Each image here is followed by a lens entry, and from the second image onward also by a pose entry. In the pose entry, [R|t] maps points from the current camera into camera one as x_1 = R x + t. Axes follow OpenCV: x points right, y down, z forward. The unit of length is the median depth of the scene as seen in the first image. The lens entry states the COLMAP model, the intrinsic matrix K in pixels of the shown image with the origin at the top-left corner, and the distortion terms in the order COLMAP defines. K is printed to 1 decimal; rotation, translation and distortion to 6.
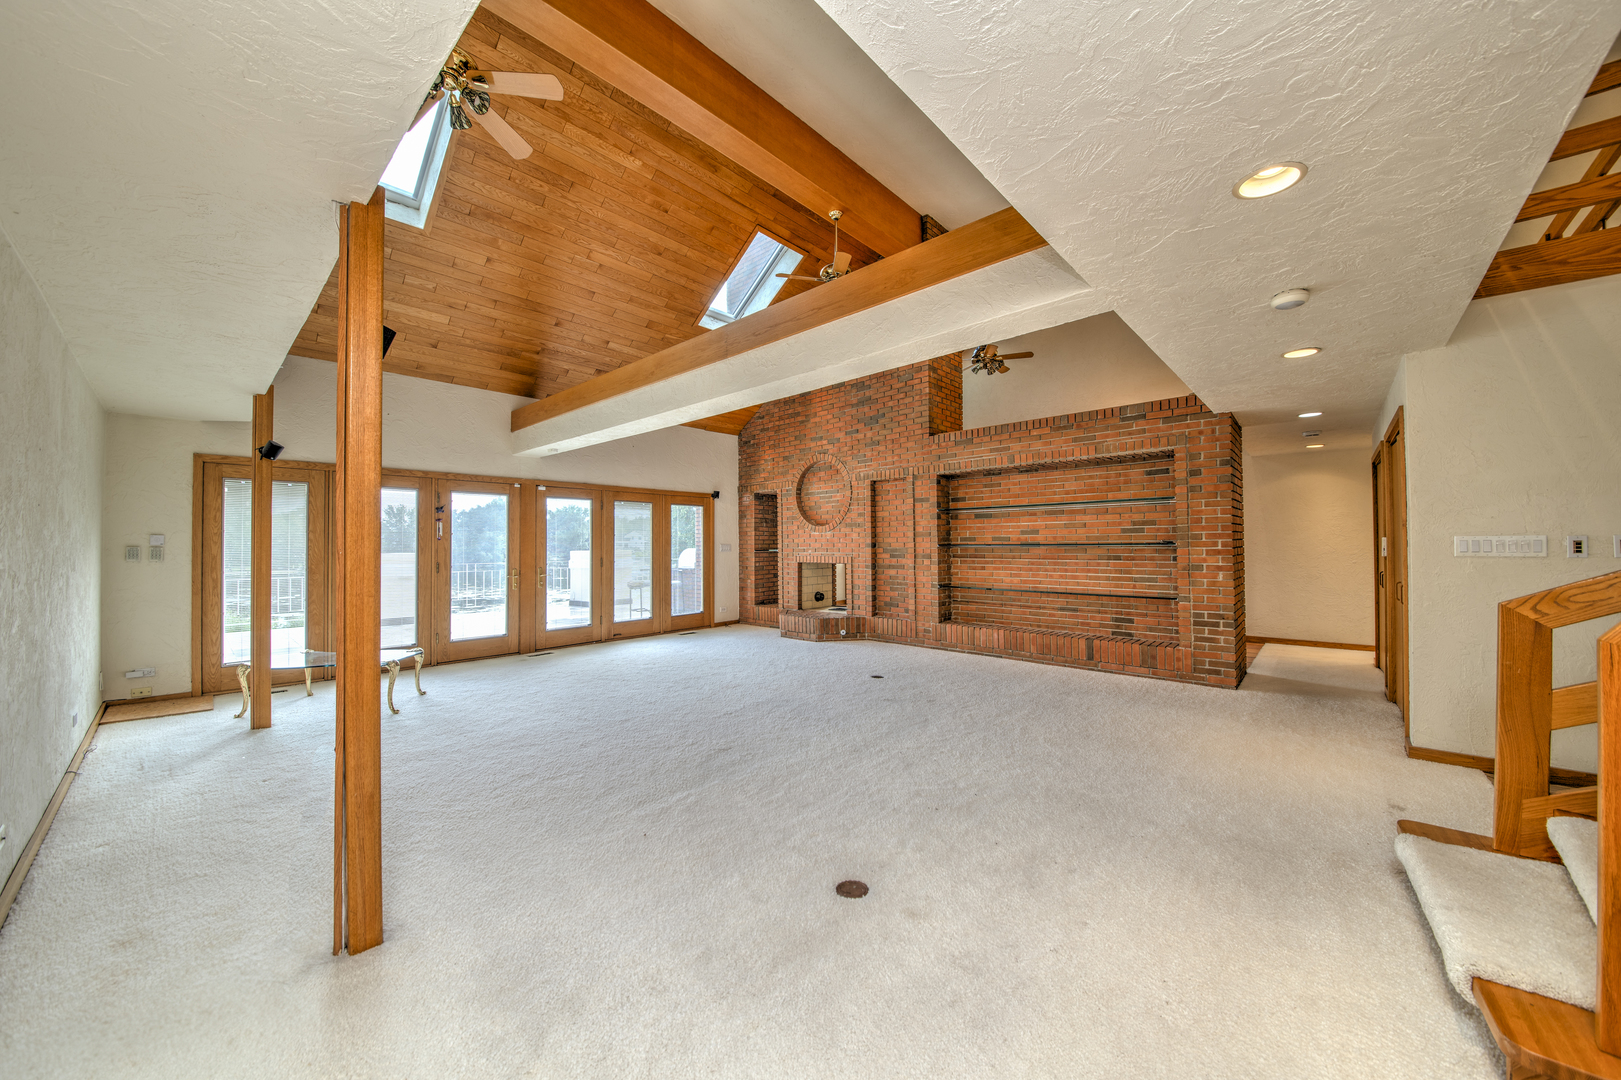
lens RADIAL K [[577.7, 0, 808.8], [0, 577.7, 536.4], [0, 0, 1]] dist [-0.006544, -0.001405]
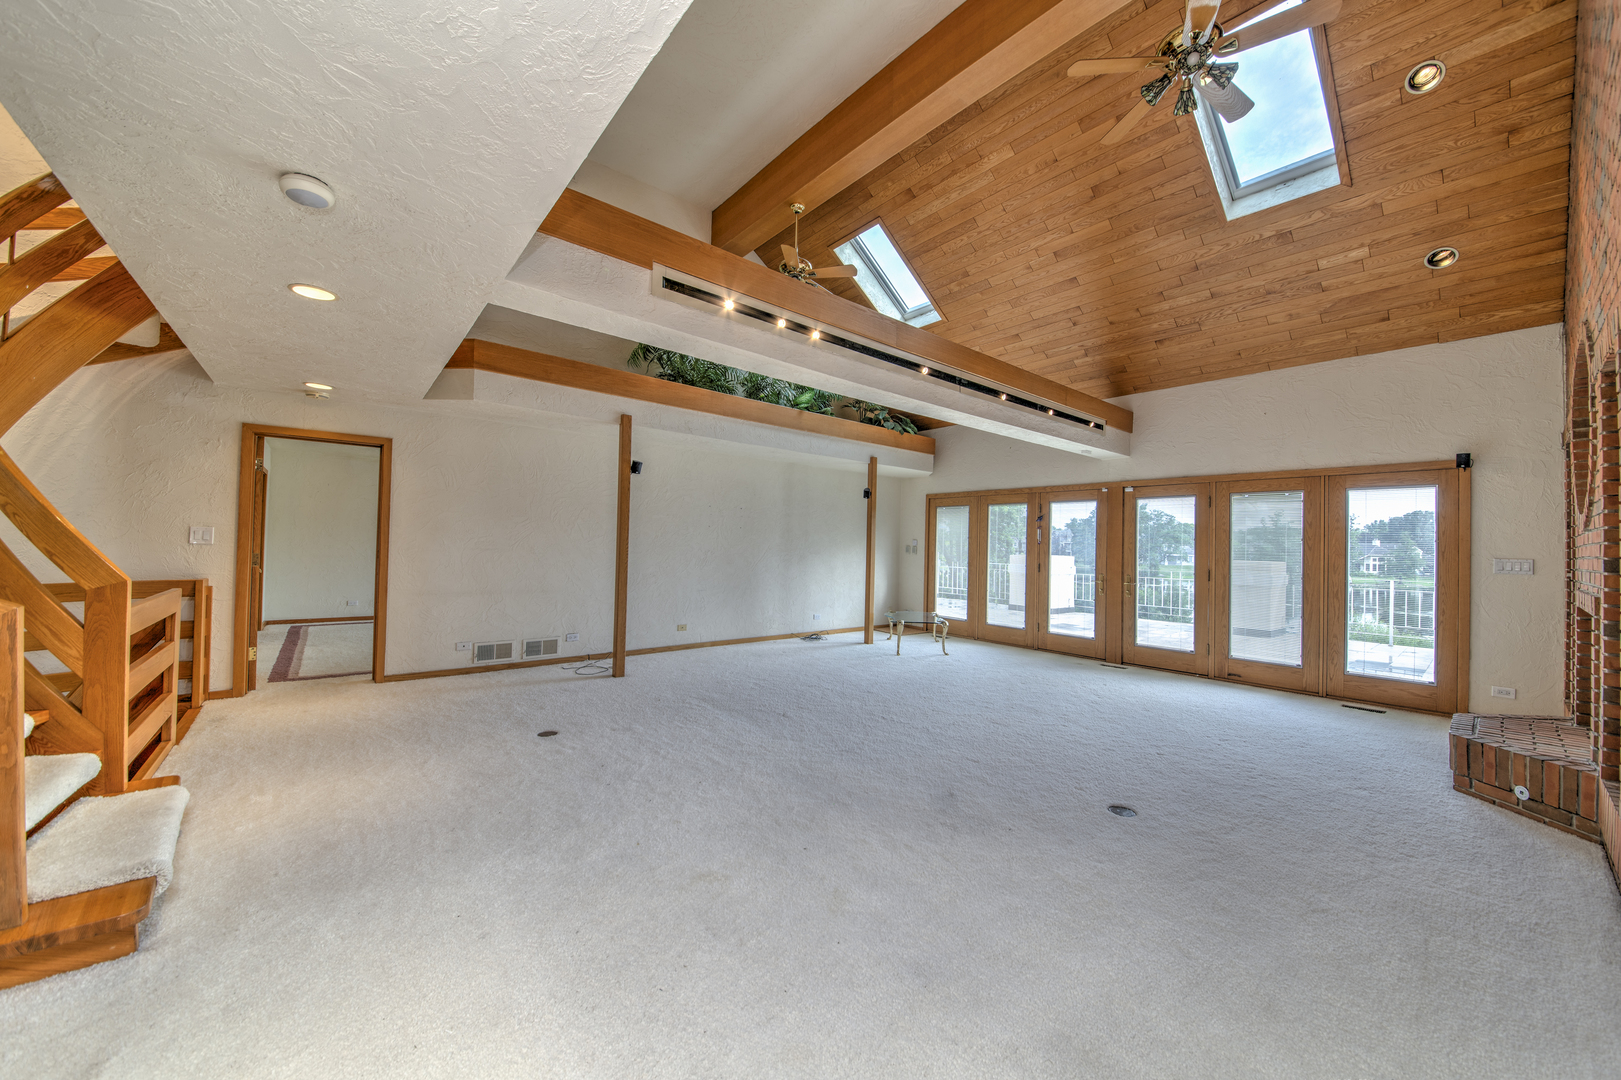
lens RADIAL K [[577.7, 0, 809.4], [0, 577.7, 540.2], [0, 0, 1]] dist [-0.006544, -0.001405]
pose [[-0.143719, -0.004365, -0.989609, 0.546424], [-0.006872, 0.999971, -0.003413, 0.004486], [0.989595, 0.006310, -0.143745, 0.645818]]
